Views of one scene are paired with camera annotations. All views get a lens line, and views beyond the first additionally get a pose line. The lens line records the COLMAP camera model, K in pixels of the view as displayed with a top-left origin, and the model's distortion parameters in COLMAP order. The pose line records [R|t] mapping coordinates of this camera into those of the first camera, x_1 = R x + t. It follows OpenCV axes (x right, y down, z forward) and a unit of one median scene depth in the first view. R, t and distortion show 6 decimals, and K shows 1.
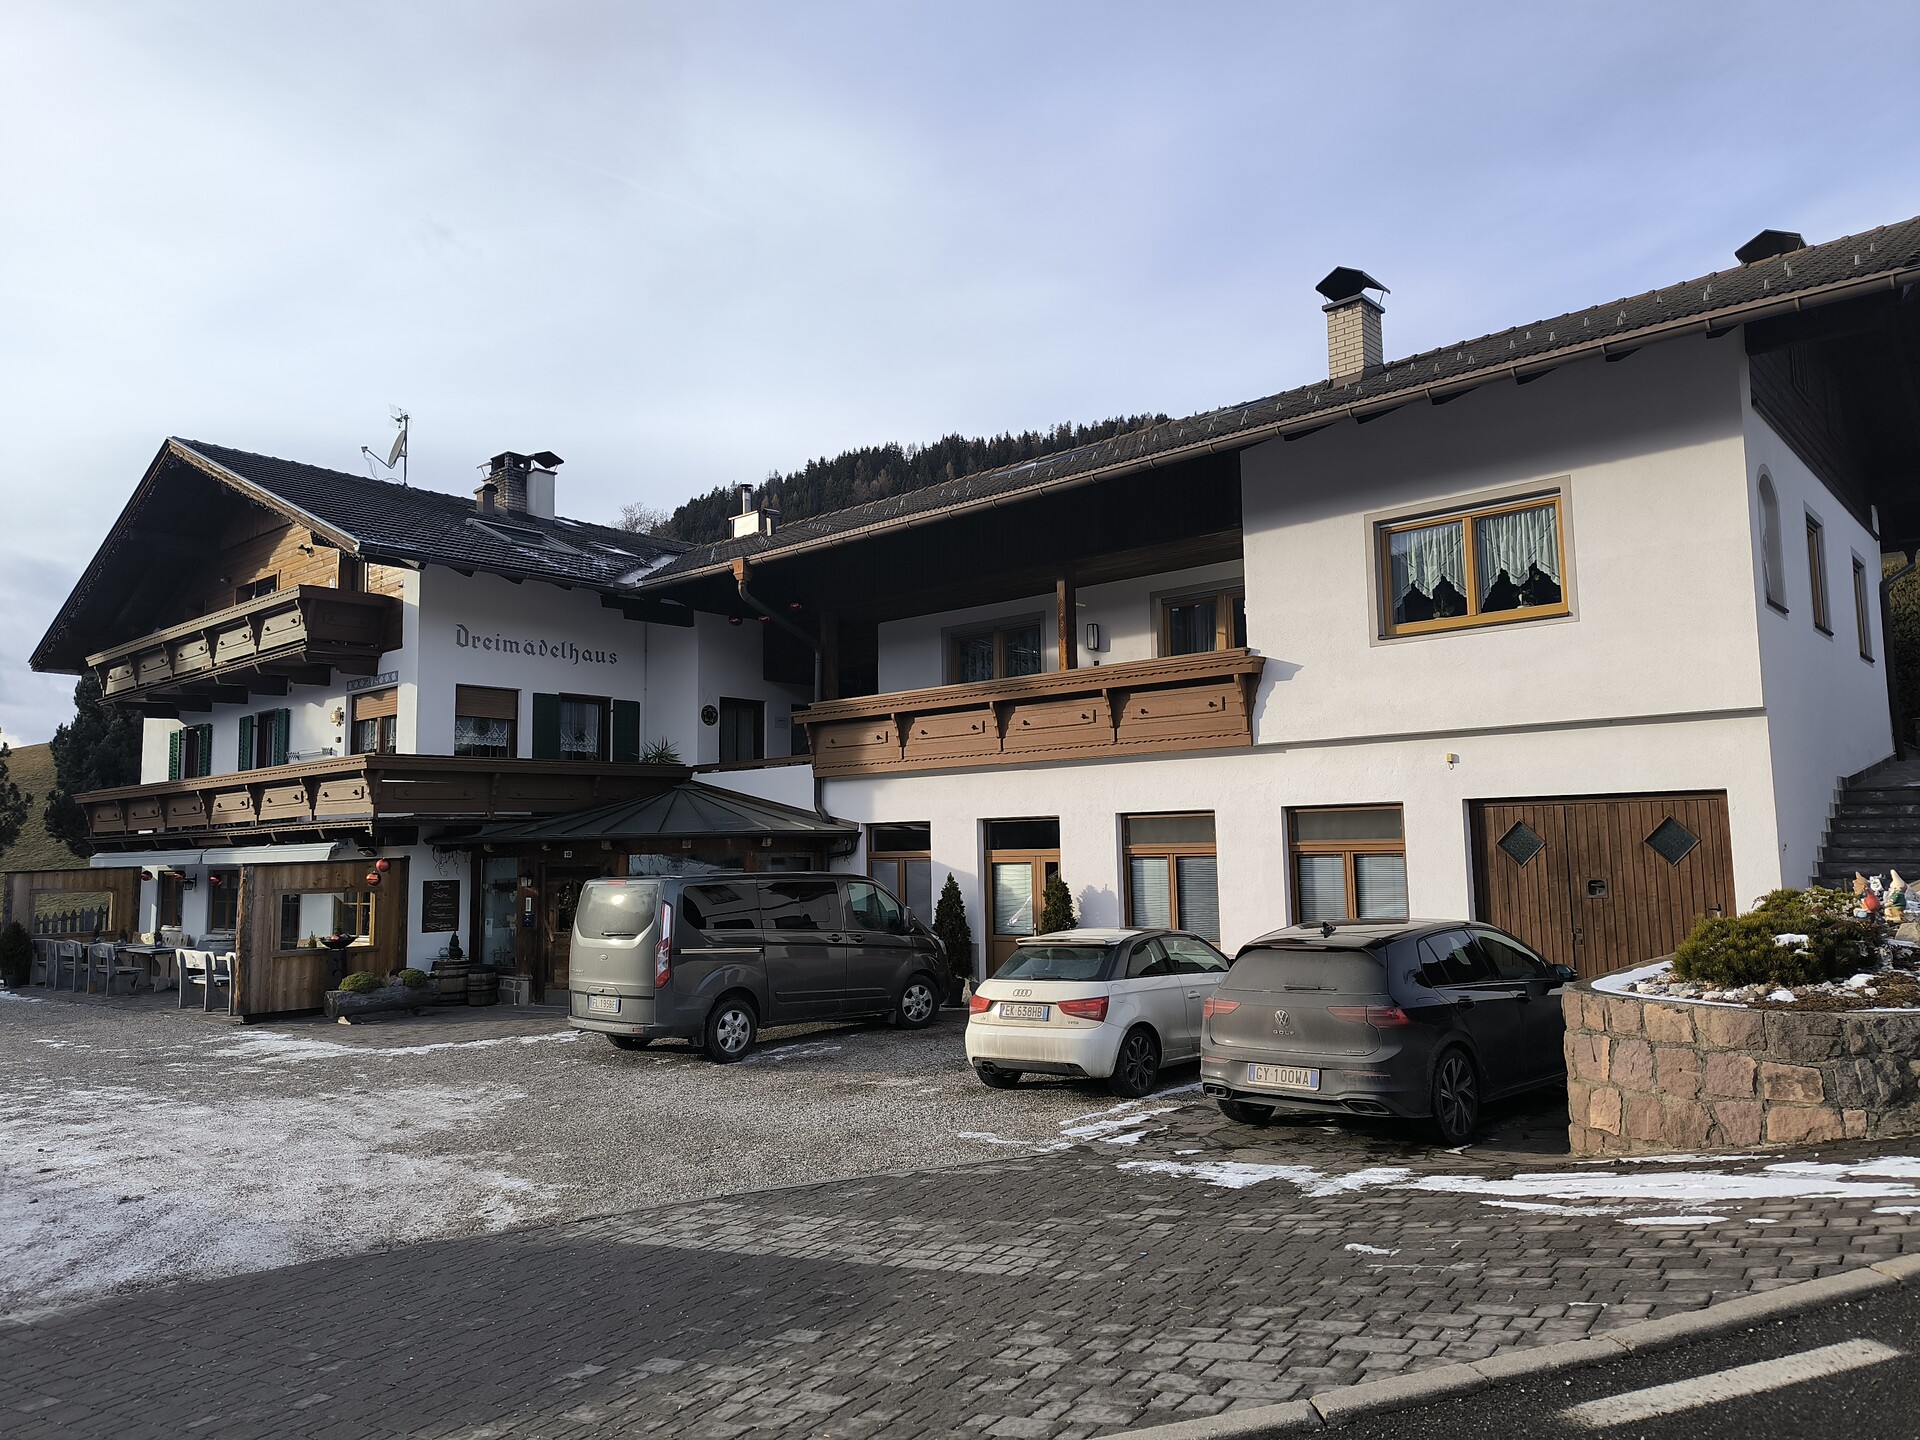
lens RADIAL K [[1309.5, 0, 973.5], [0, 1309.5, 712.8], [0, 0, 1]] dist [0.027353, -0.015941]
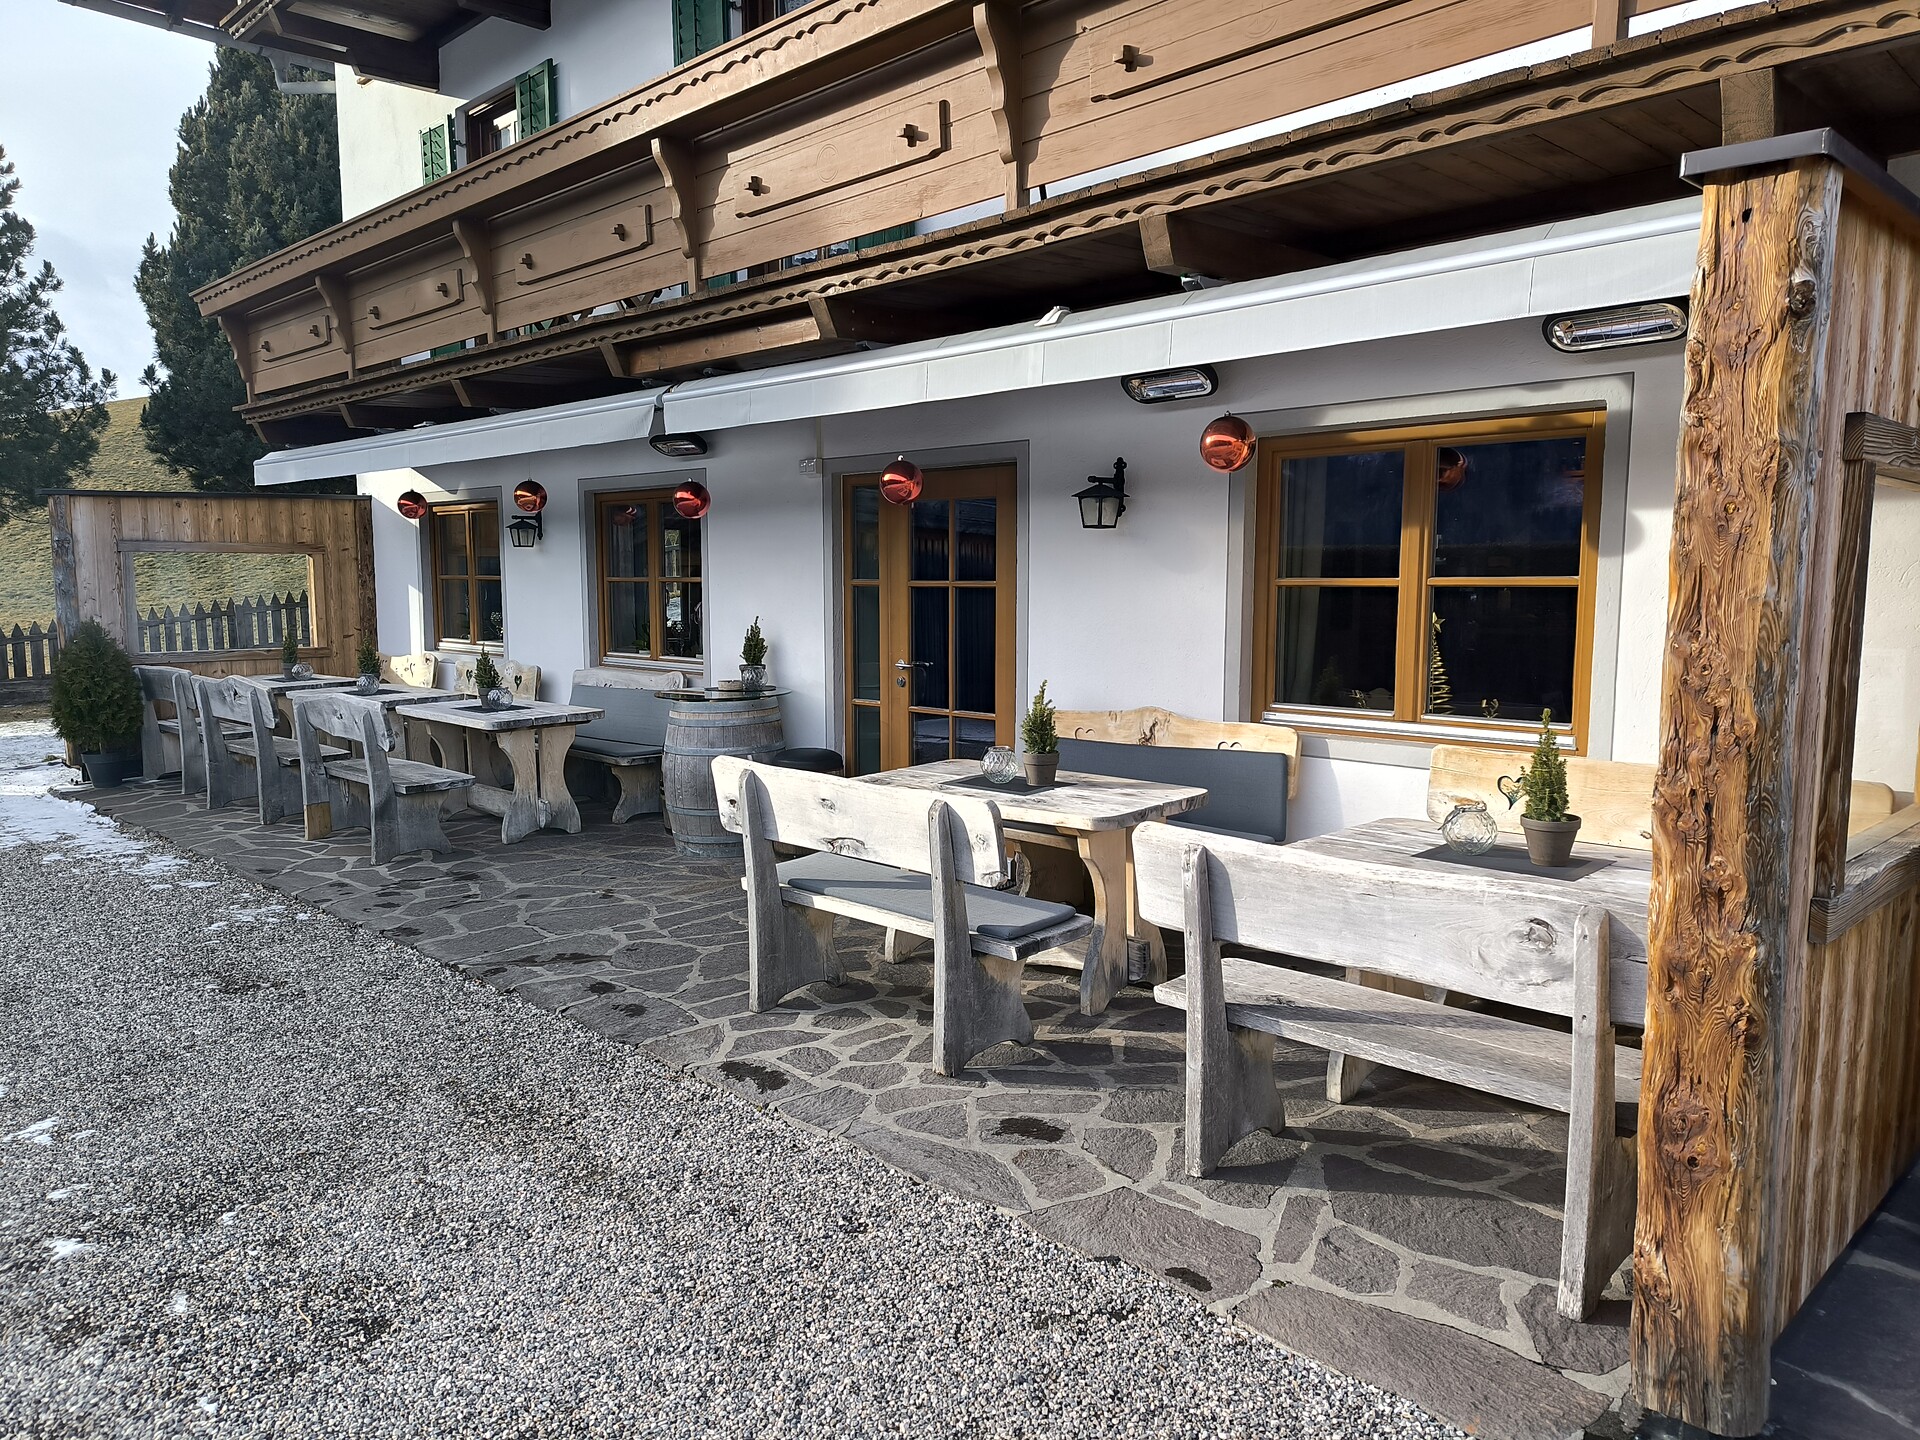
lens RADIAL K [[1309.5, 0, 972.4], [0, 1309.5, 715.4], [0, 0, 1]] dist [0.027353, -0.015941]
pose [[0.997769, 0.026097, -0.061450, -0.547114], [-0.012439, 0.976985, 0.212944, 0.123426], [0.065593, -0.211705, 0.975130, 0.784884]]
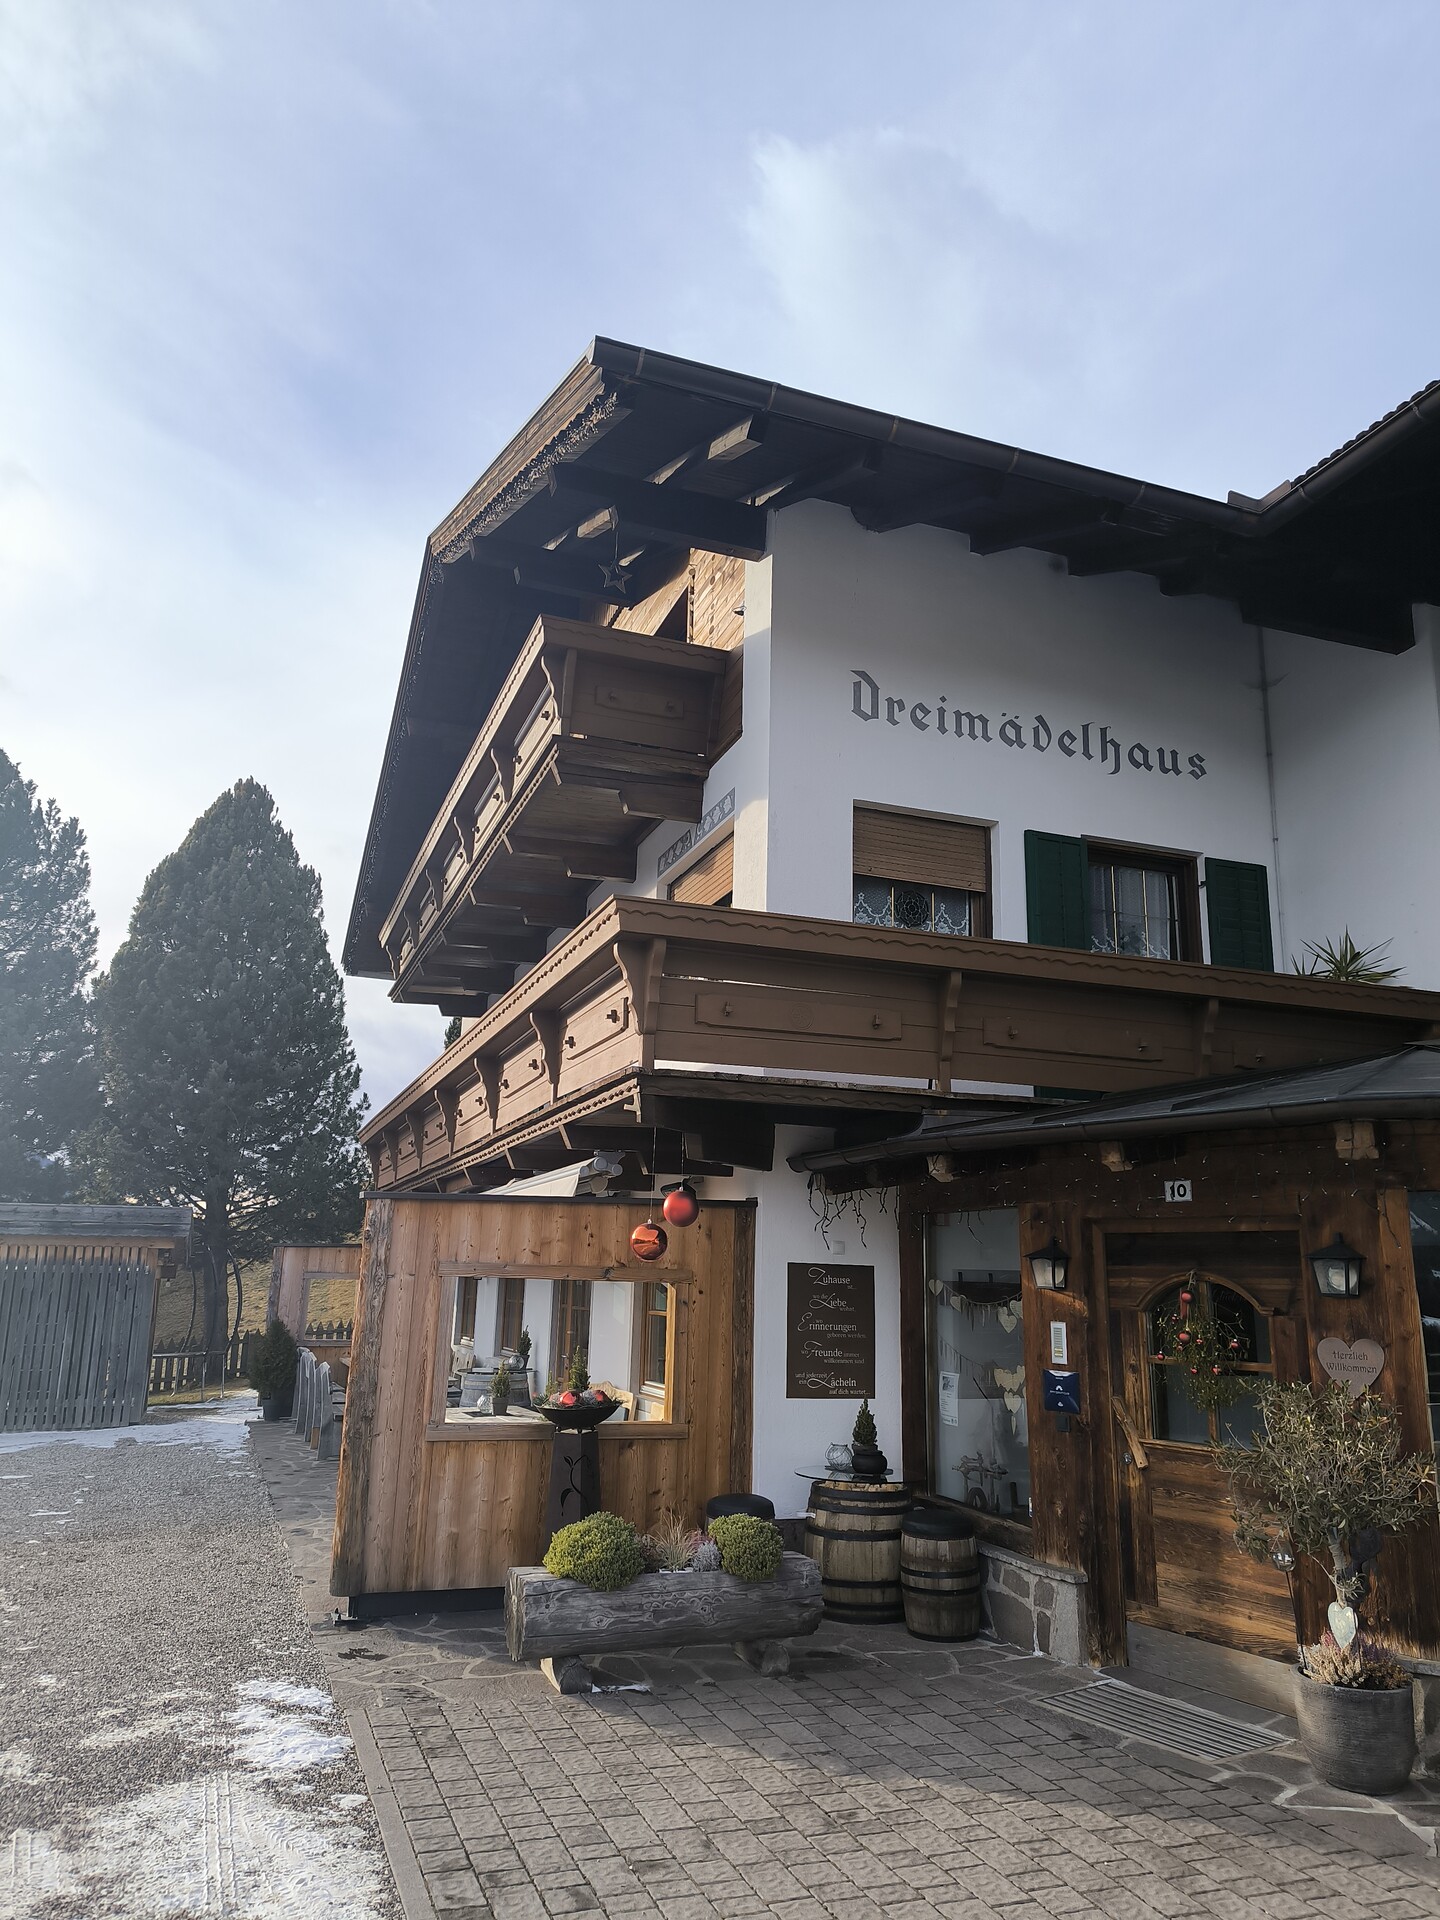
lens RADIAL K [[1309.5, 0, 708.5], [0, 1309.5, 956.9], [0, 0, 1]] dist [0.027353, -0.015941]
pose [[0.870857, -0.079255, -0.485104, -0.234450], [0.009325, 0.989402, -0.144905, 0.091632], [0.491447, 0.121668, 0.862367, 0.621853]]
